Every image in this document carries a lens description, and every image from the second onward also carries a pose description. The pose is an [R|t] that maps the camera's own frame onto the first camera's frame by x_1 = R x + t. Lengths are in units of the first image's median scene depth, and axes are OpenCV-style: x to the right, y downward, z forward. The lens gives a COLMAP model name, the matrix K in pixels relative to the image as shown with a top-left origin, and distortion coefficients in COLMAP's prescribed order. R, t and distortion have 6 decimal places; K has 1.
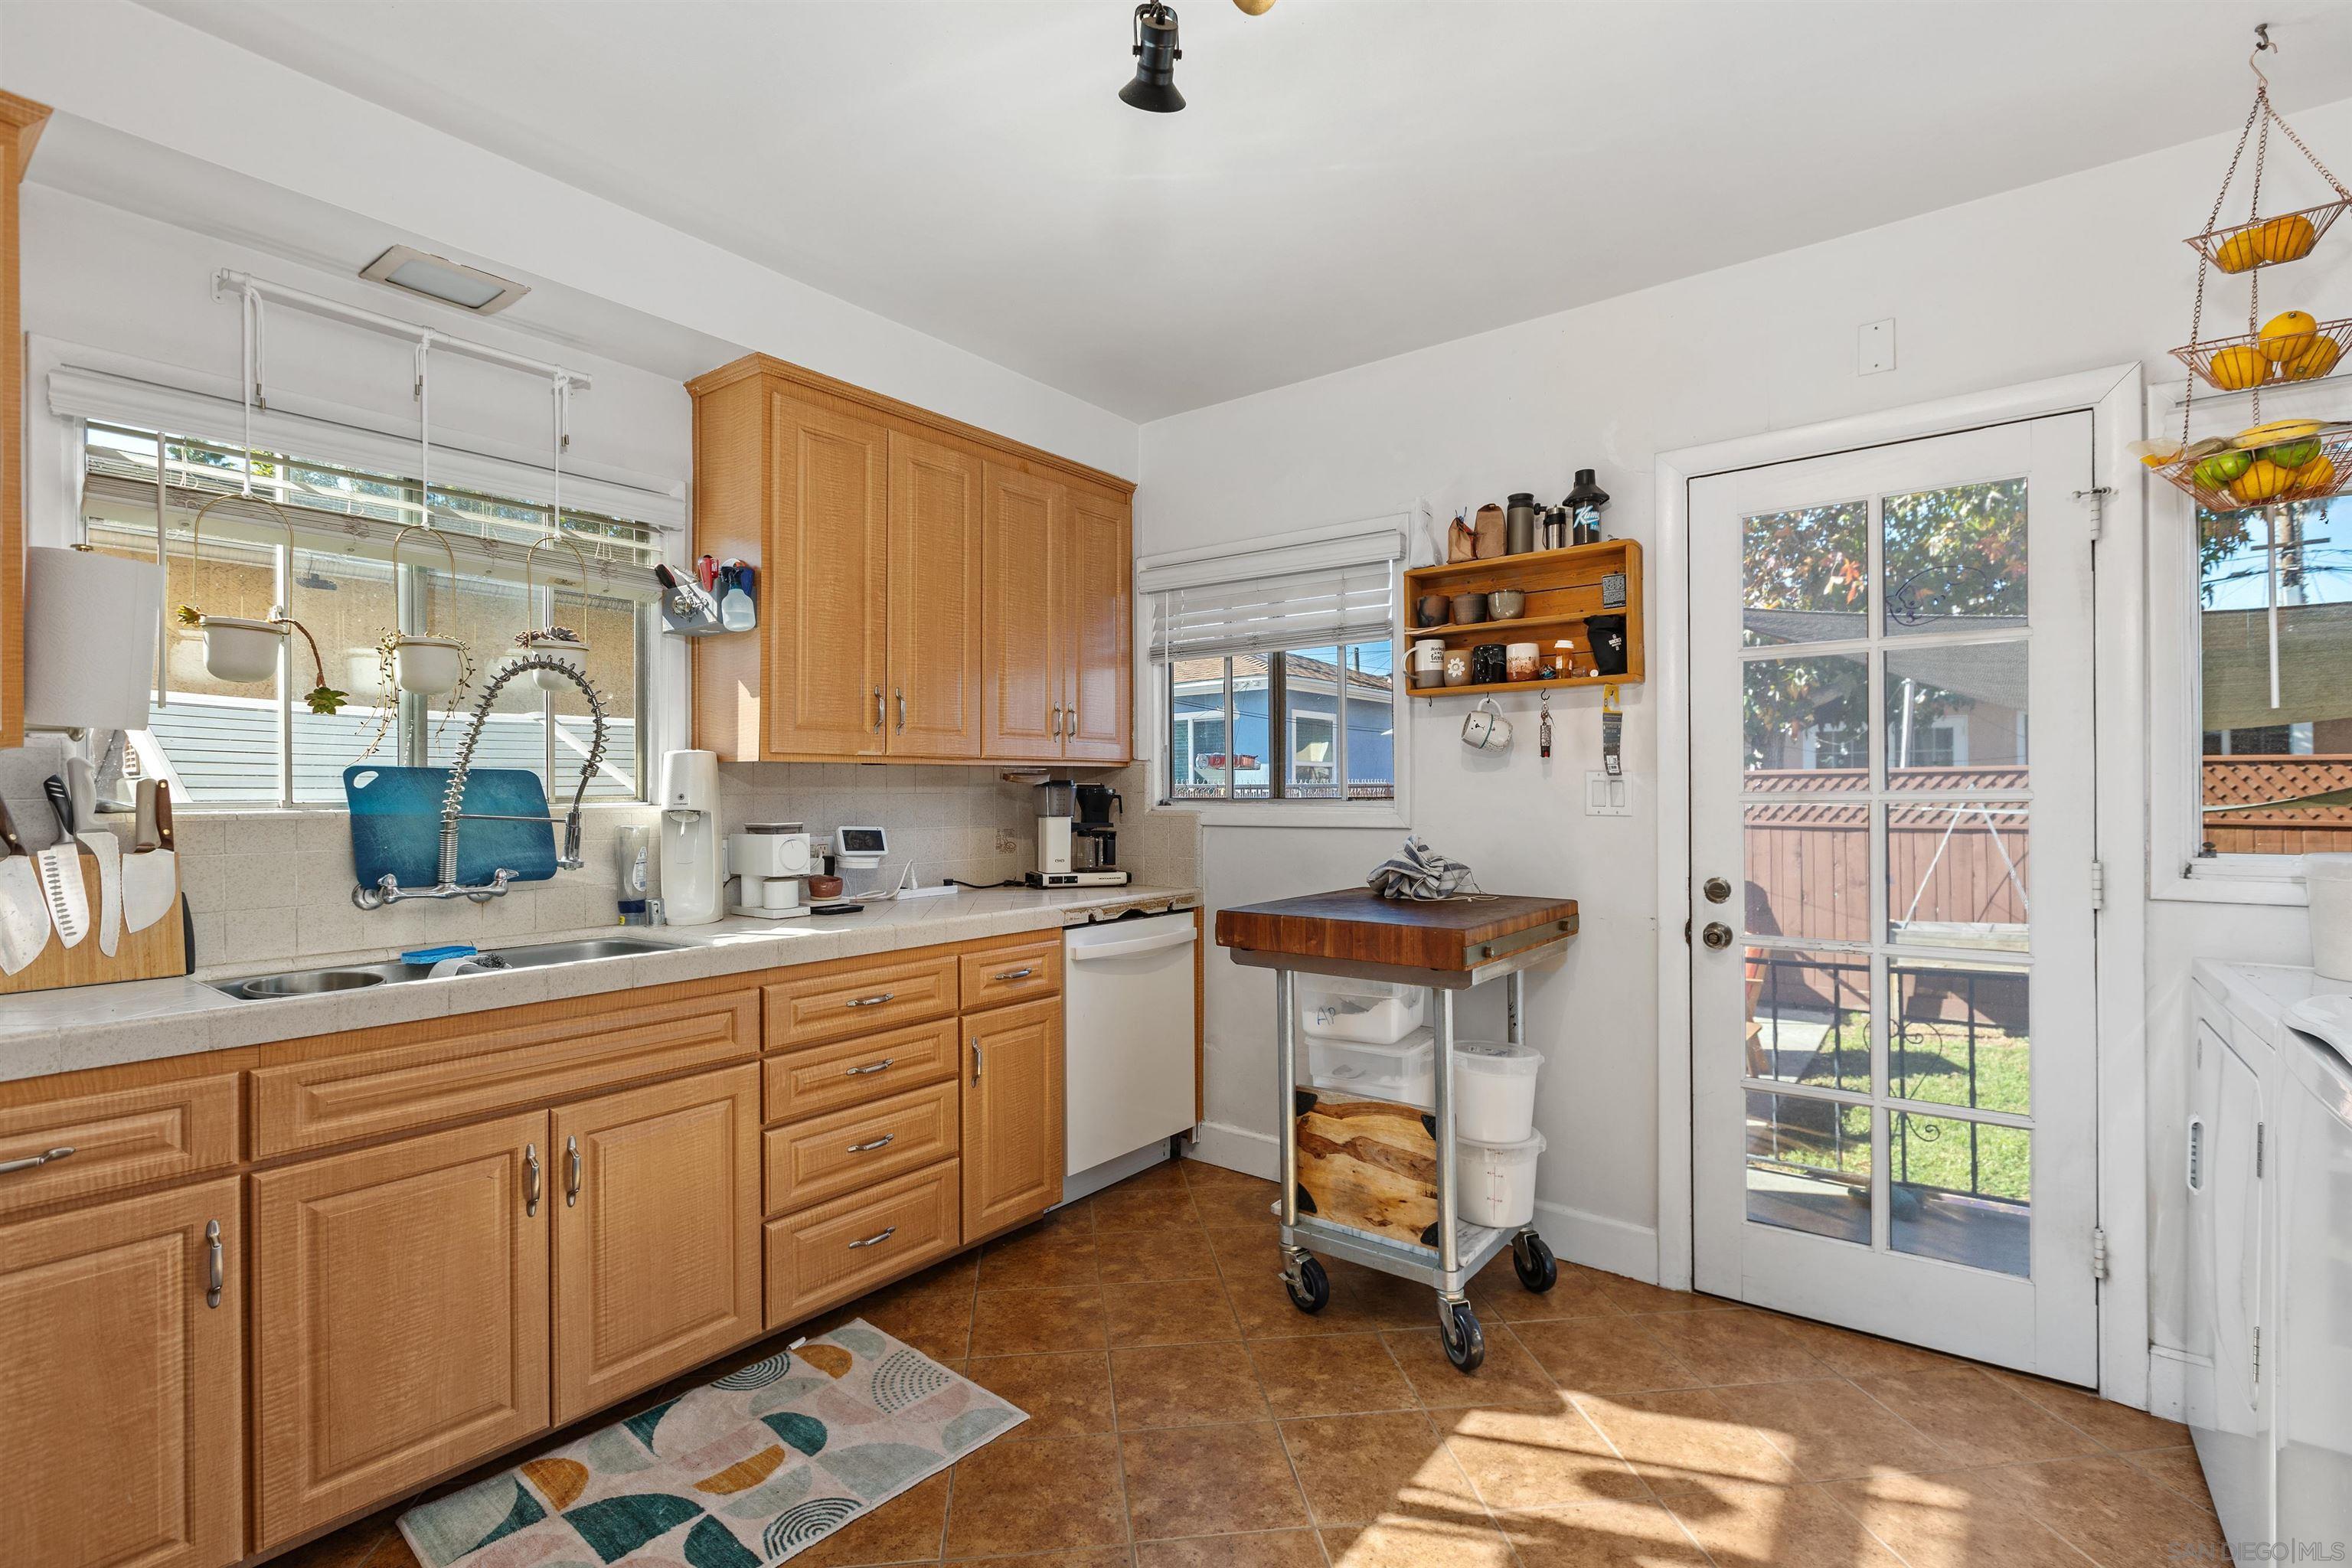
lens RADIAL K [[1075.7, 0, 1180.9], [0, 1075.7, 789.6], [0, 0, 1]] dist [0.000958, -0.002128]
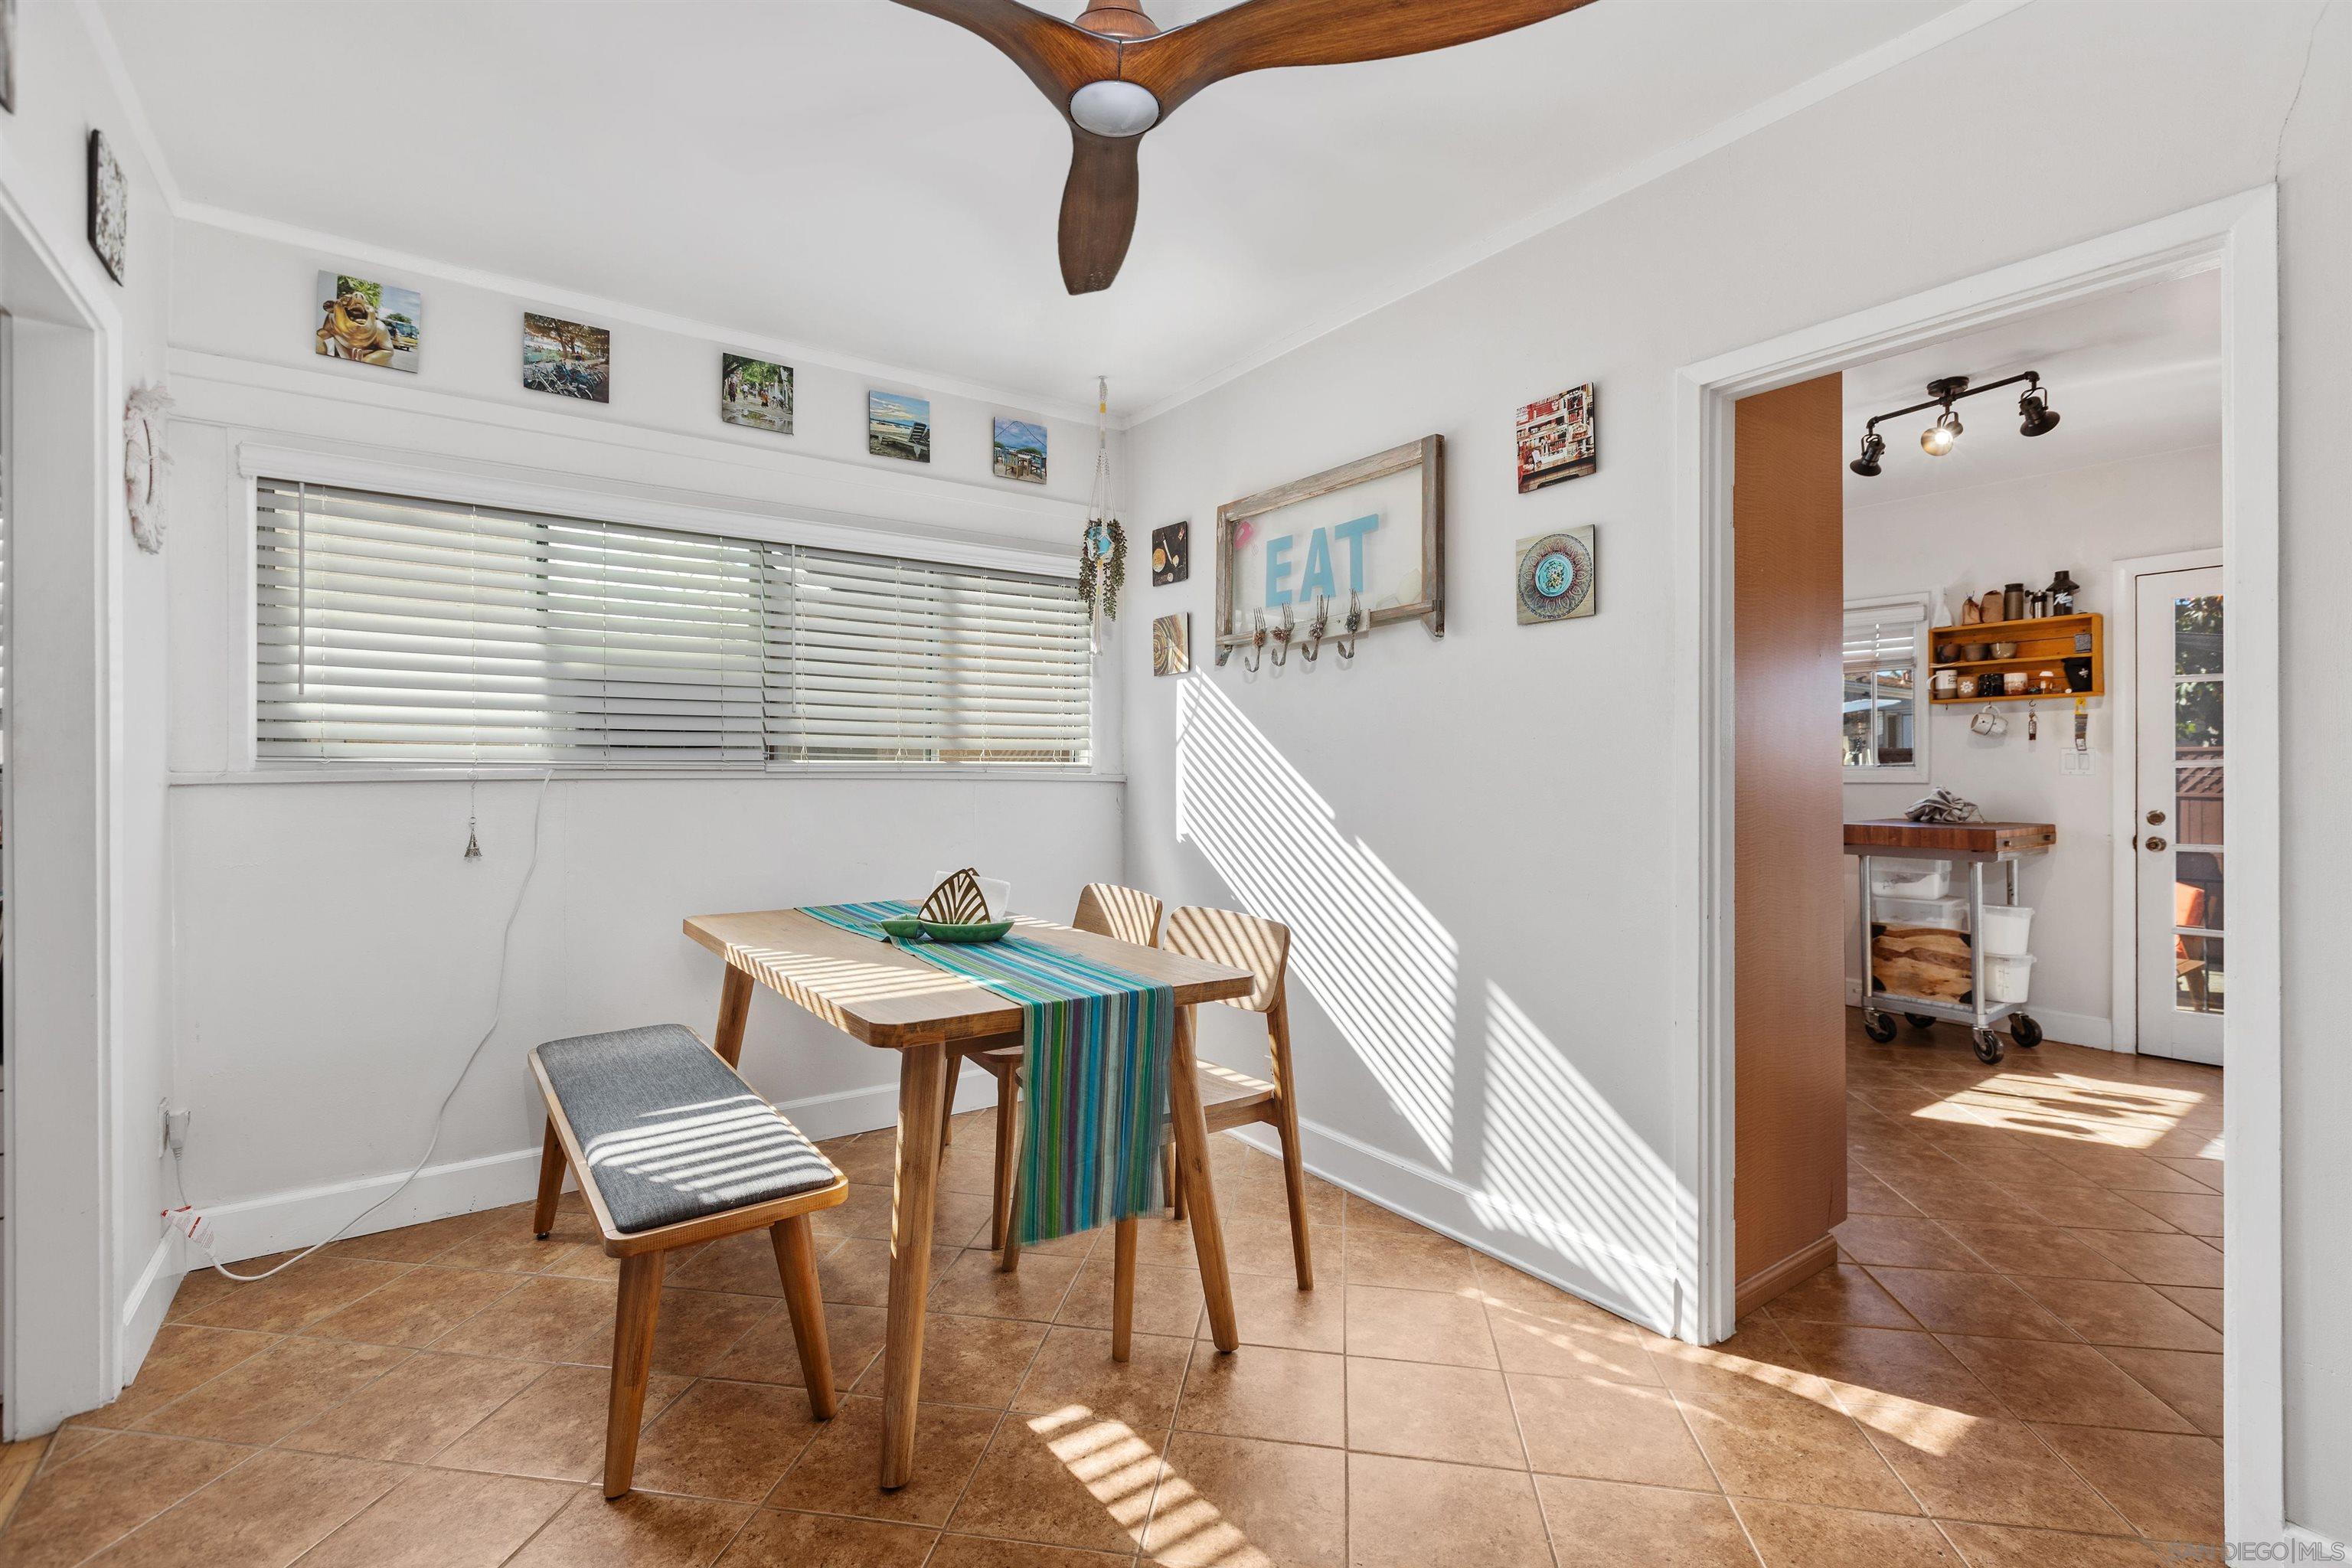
lens RADIAL K [[1051.6, 0, 1165.0], [0, 1051.6, 772.5], [0, 0, 1]] dist [-0.003060, -0.000870]
pose [[0.955258, 0.002527, -0.295762, -0.488074], [-0.001321, 0.999990, 0.004276, 0.015773], [0.295769, -0.003694, 0.955252, -1.004328]]
